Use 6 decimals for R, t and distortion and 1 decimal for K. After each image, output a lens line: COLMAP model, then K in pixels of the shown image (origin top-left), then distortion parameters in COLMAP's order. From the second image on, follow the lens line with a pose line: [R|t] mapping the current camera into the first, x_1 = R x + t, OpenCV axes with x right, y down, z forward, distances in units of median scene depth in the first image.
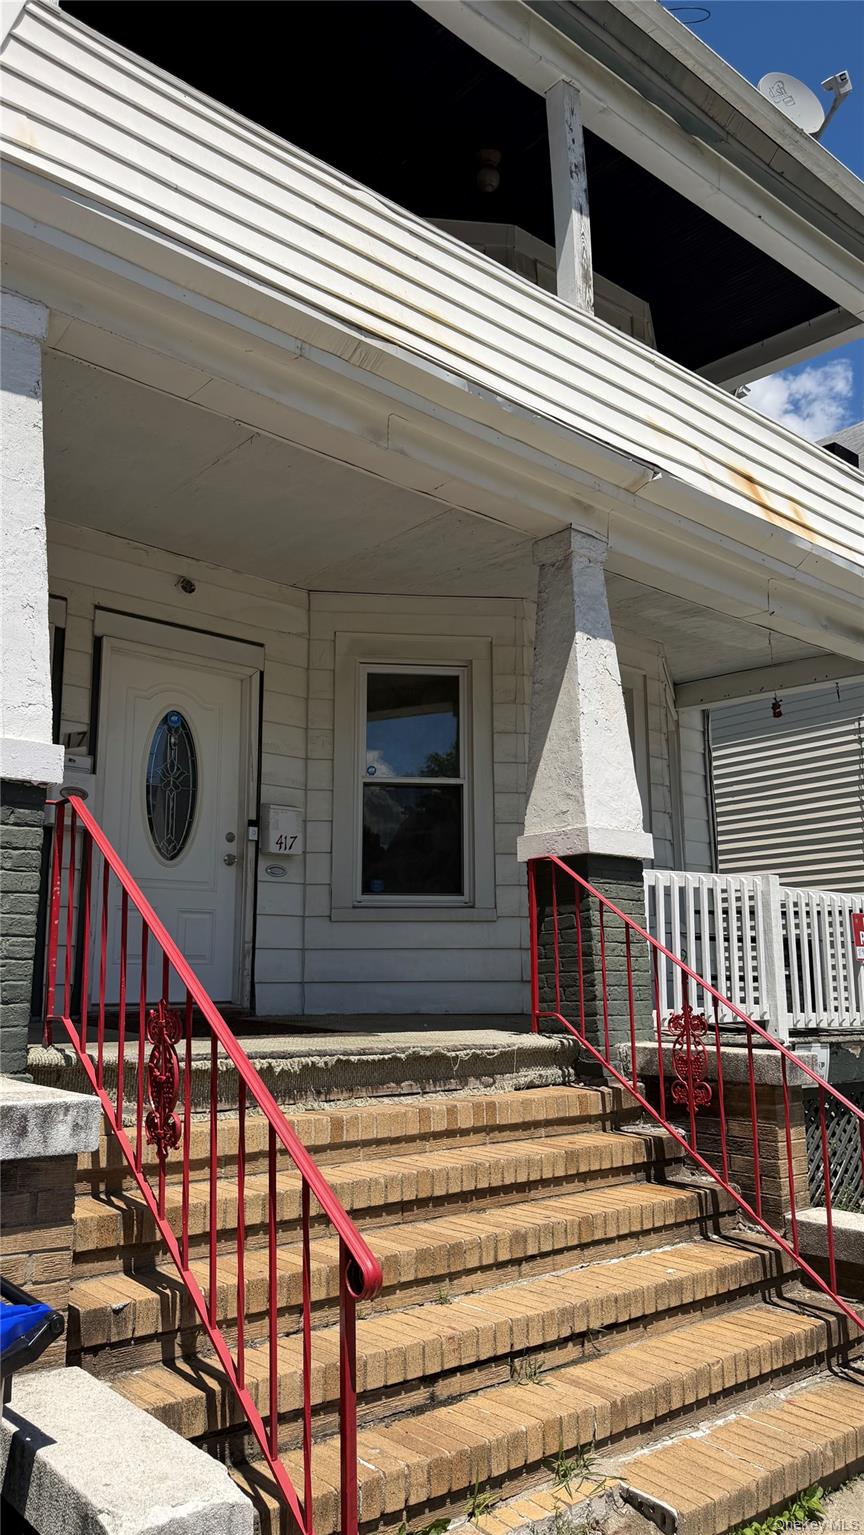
lens RADIAL K [[1082.1, 0, 443.6], [0, 1082.1, 775.1], [0, 0, 1]] dist [0.064400, -0.086540]
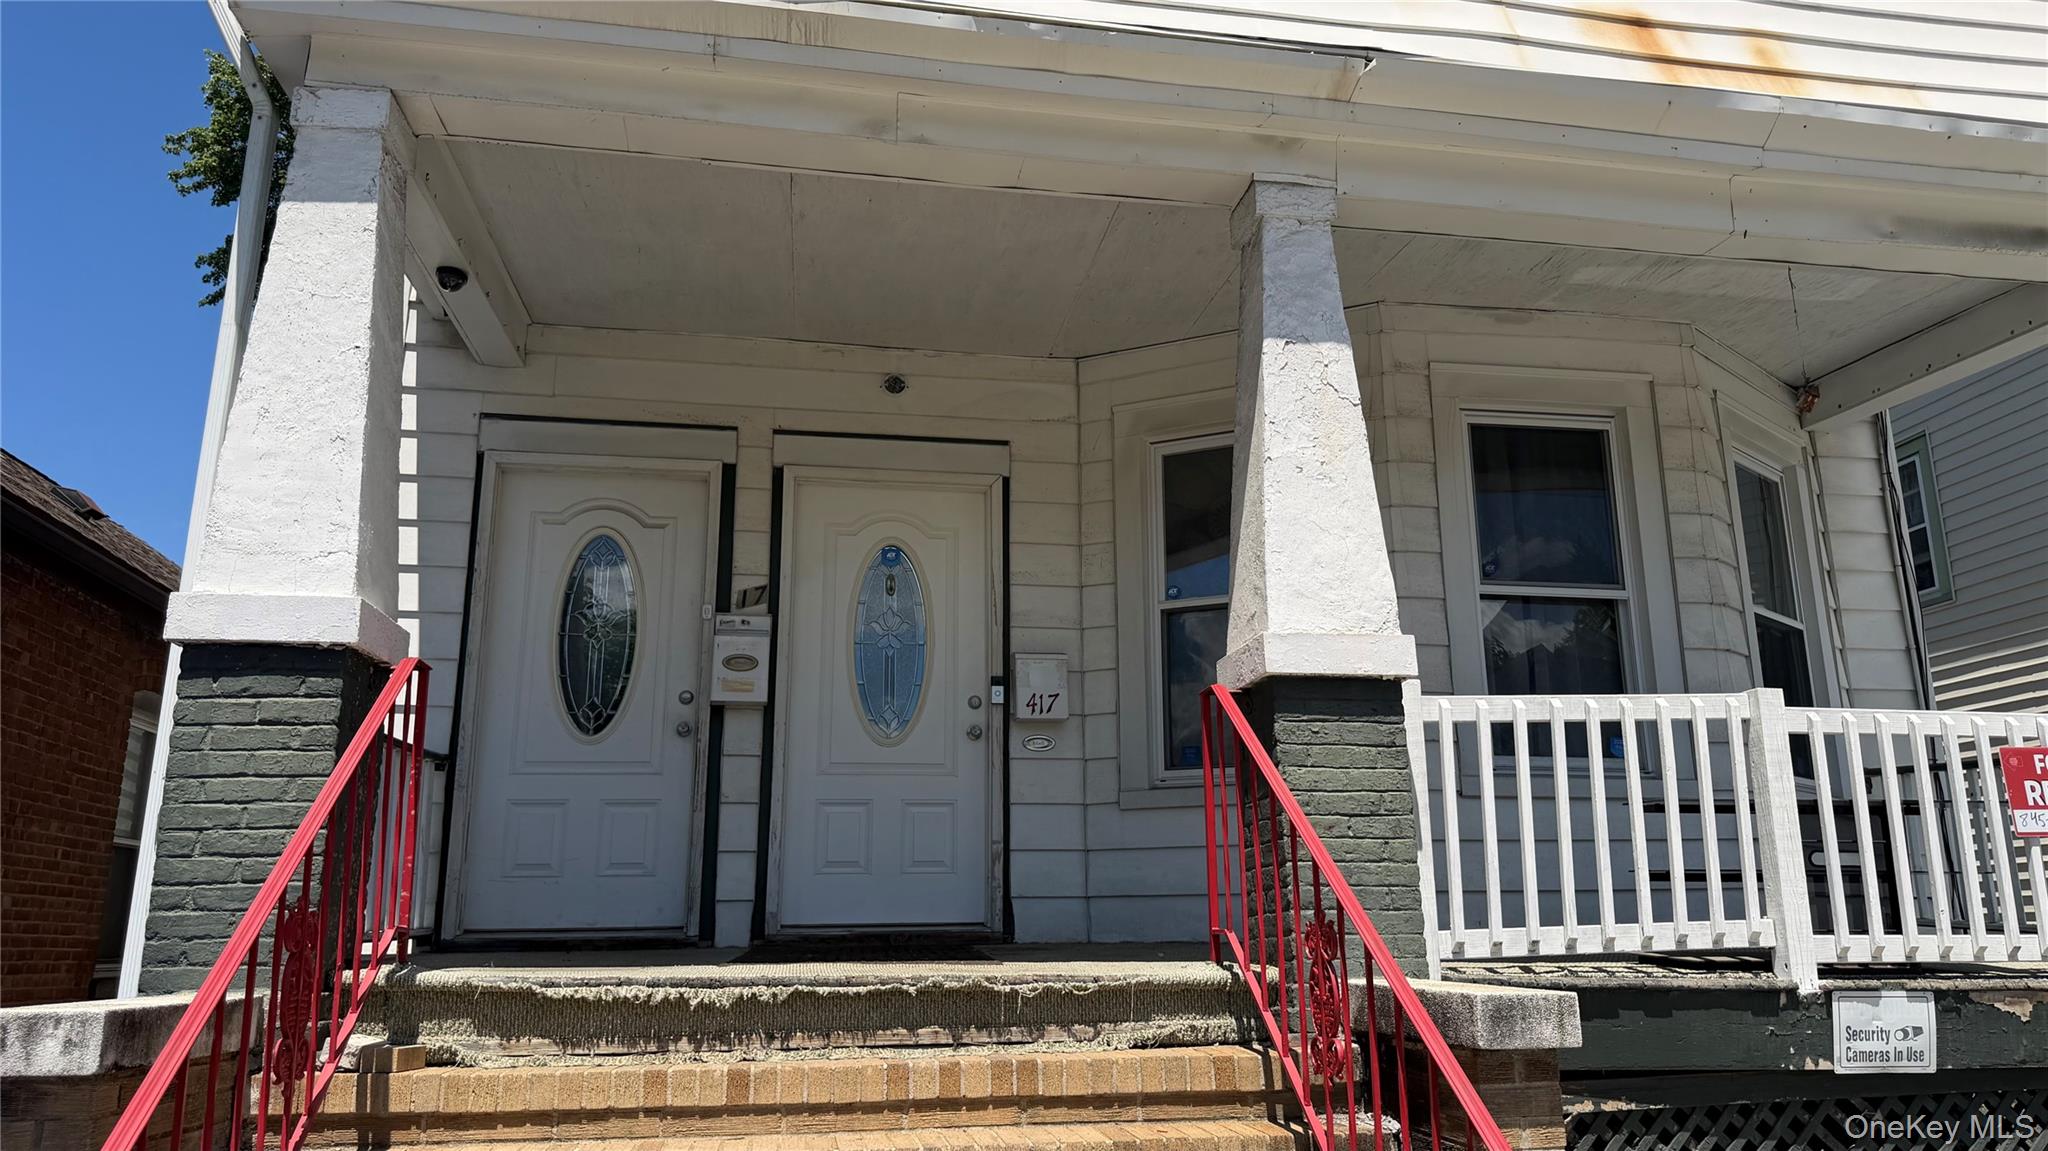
lens RADIAL K [[1443.7, 0, 1035.8], [0, 1443.7, 579.7], [0, 0, 1]] dist [0.064400, -0.086540]
pose [[0.863098, -0.126293, -0.488990, 0.365703], [0.104191, 0.991927, -0.072285, 0.053684], [0.494172, 0.011440, 0.869289, 0.166042]]
